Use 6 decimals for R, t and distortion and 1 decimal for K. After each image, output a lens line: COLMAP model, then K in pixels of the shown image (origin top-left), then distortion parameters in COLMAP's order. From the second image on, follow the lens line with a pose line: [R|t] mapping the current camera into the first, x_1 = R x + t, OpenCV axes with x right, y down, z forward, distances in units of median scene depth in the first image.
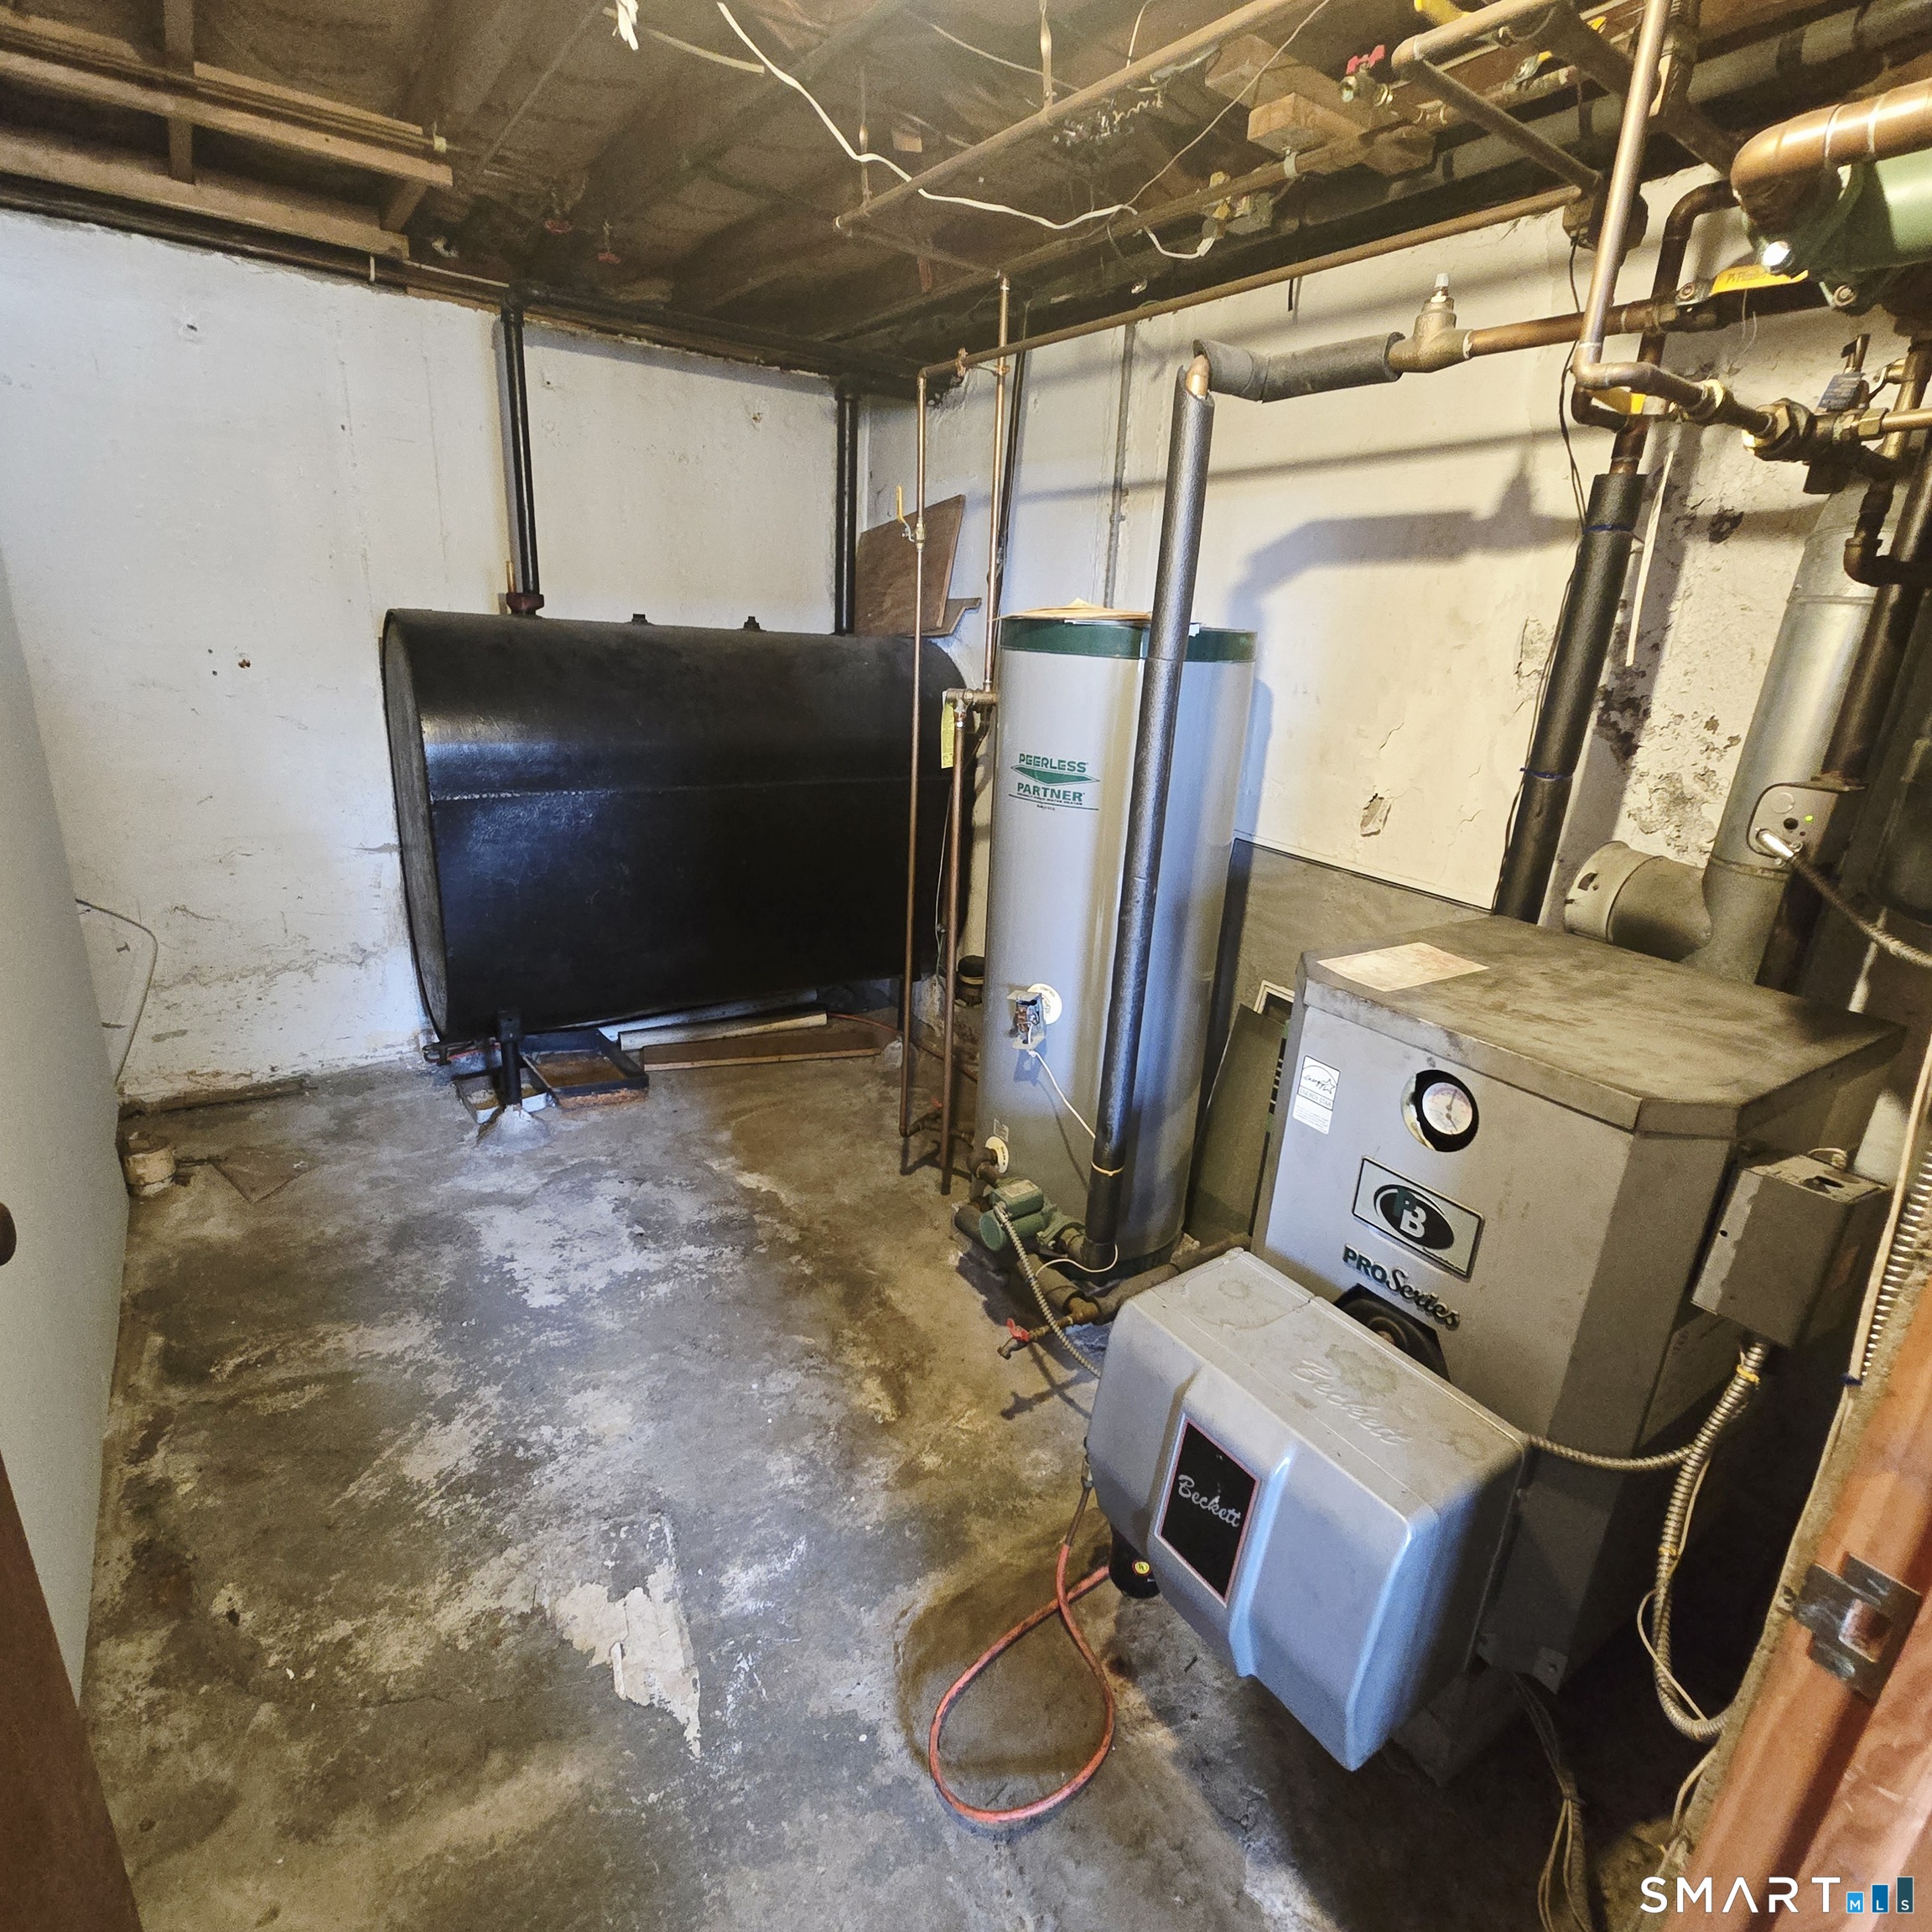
lens RADIAL K [[1049.7, 0, 970.4], [0, 1049.7, 969.0], [0, 0, 1]] dist [0.002738, -0.003727]
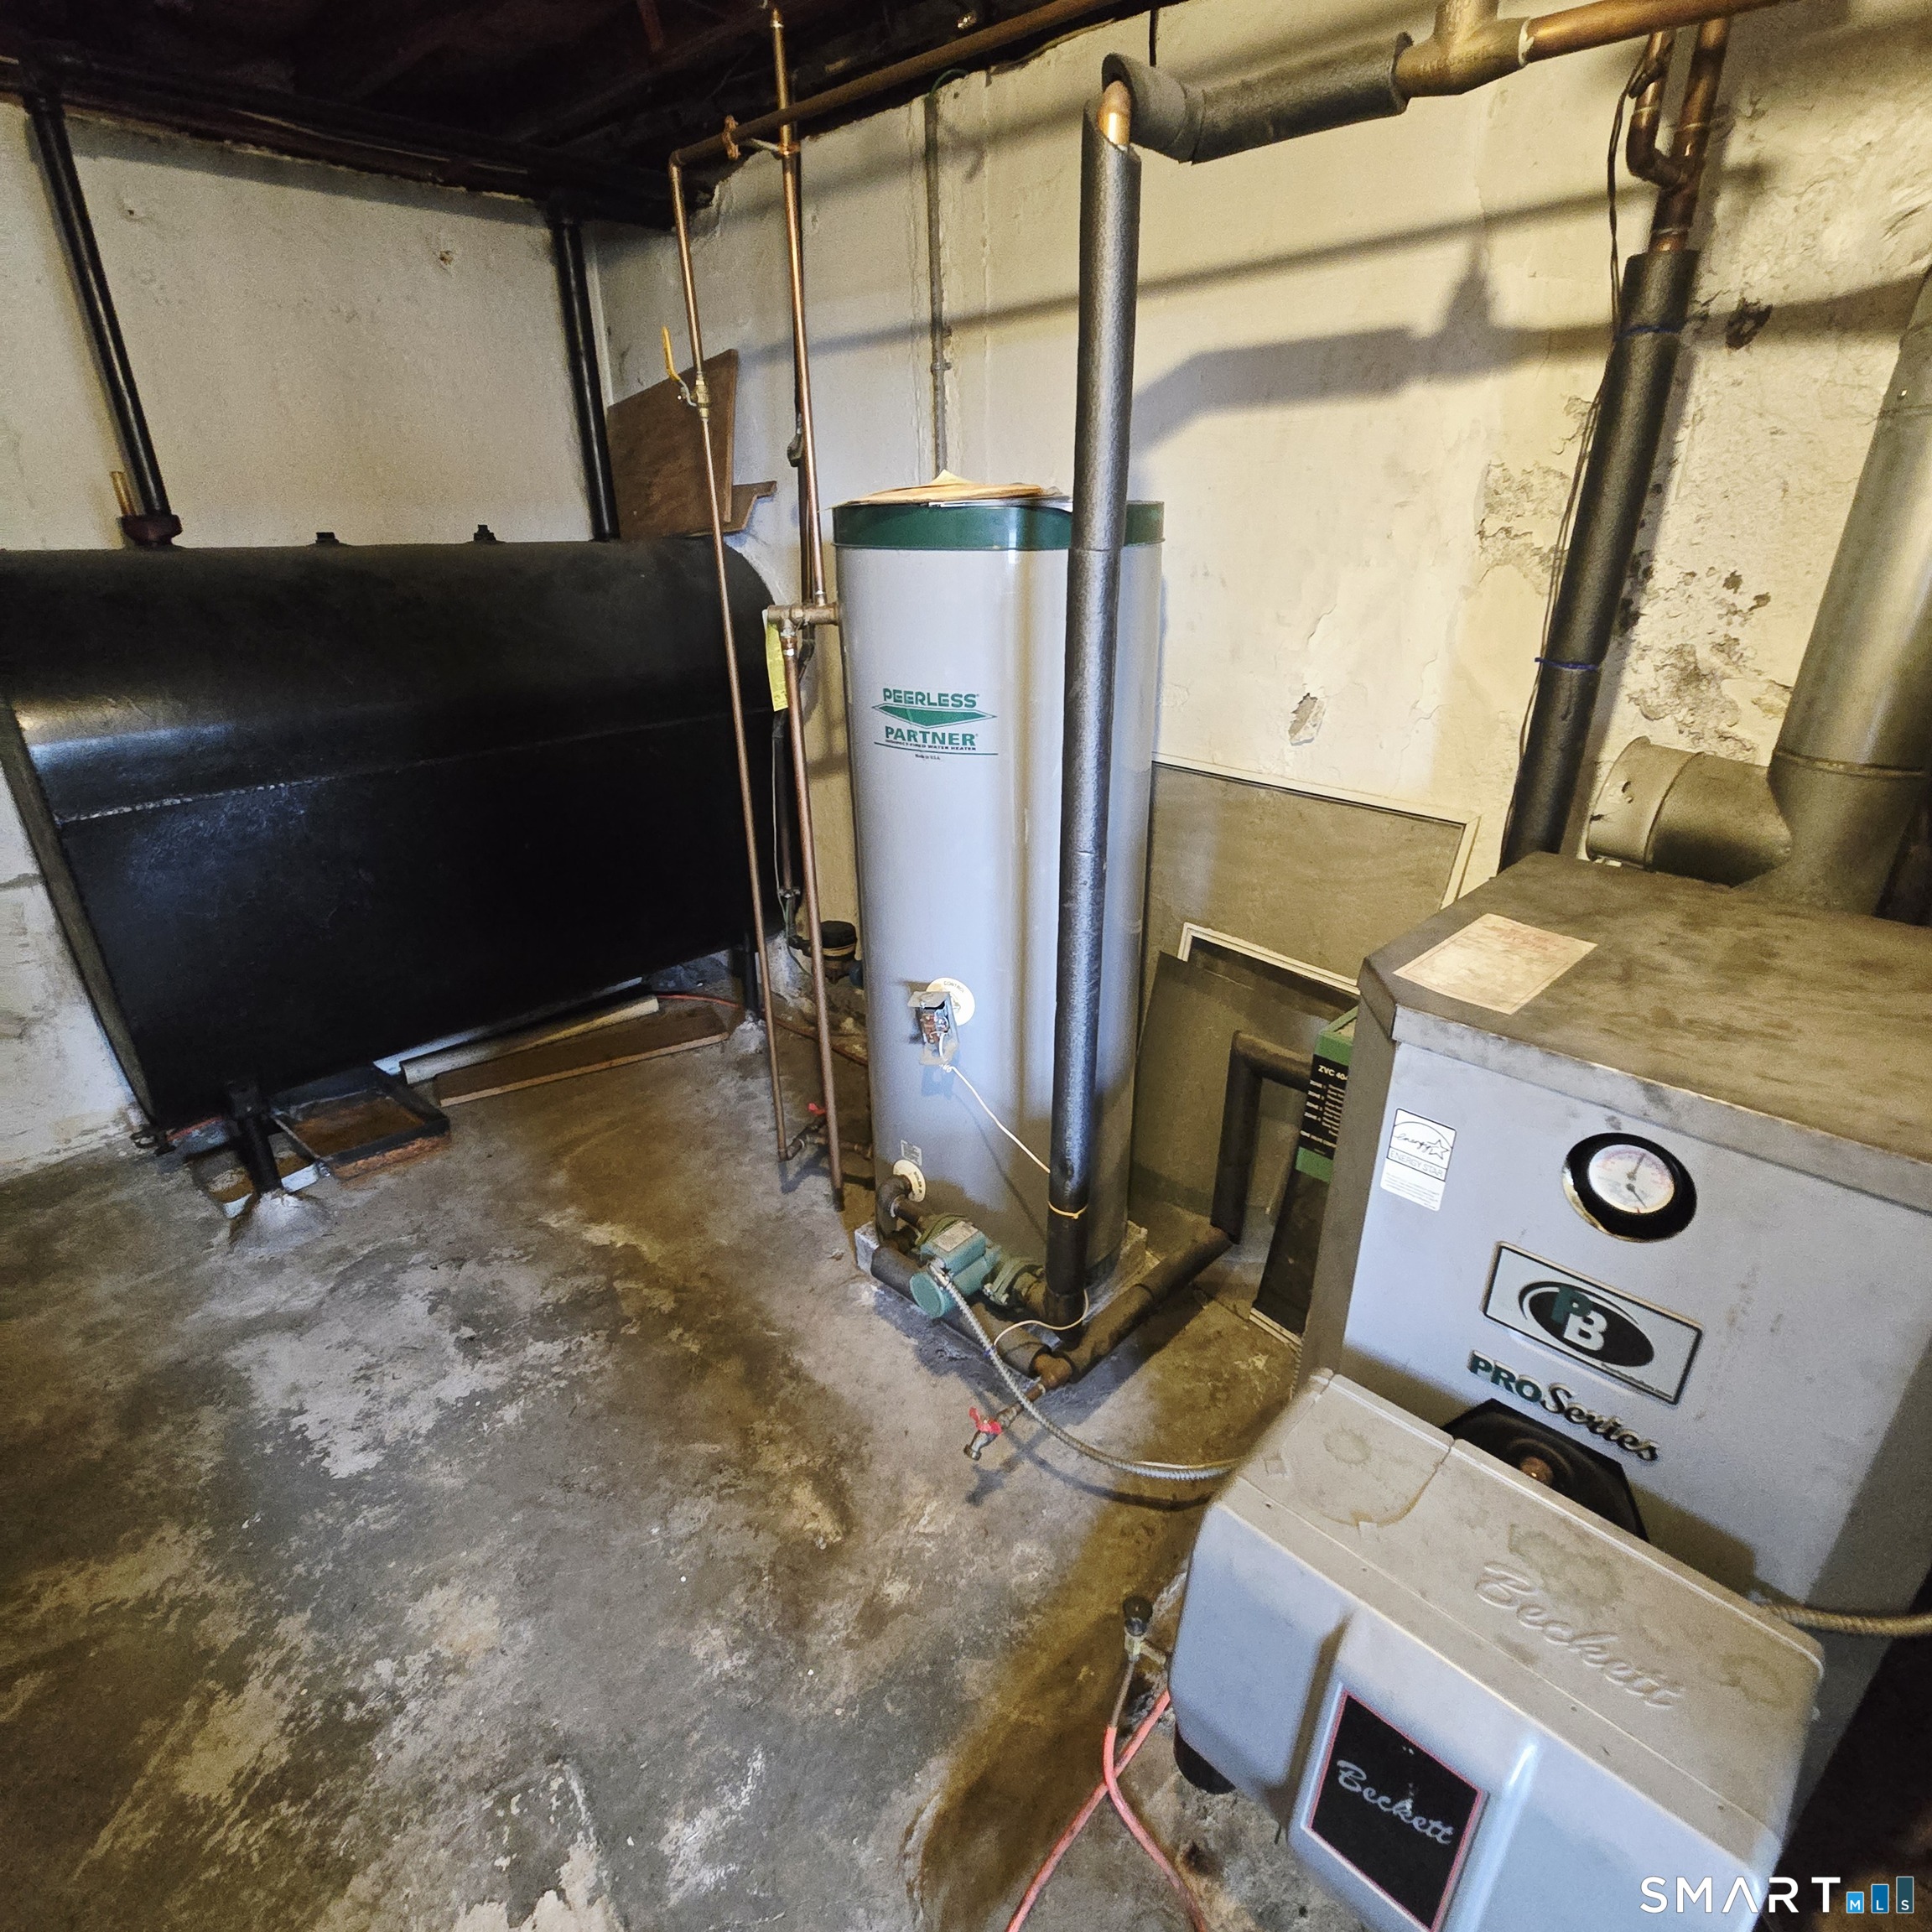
lens RADIAL K [[1049.7, 0, 972.2], [0, 1049.7, 971.3], [0, 0, 1]] dist [0.002738, -0.003727]
pose [[0.976446, -0.140443, 0.163795, -0.042584], [0.123425, 0.986254, 0.109856, -0.076235], [-0.176972, -0.087052, 0.980359, 0.217319]]
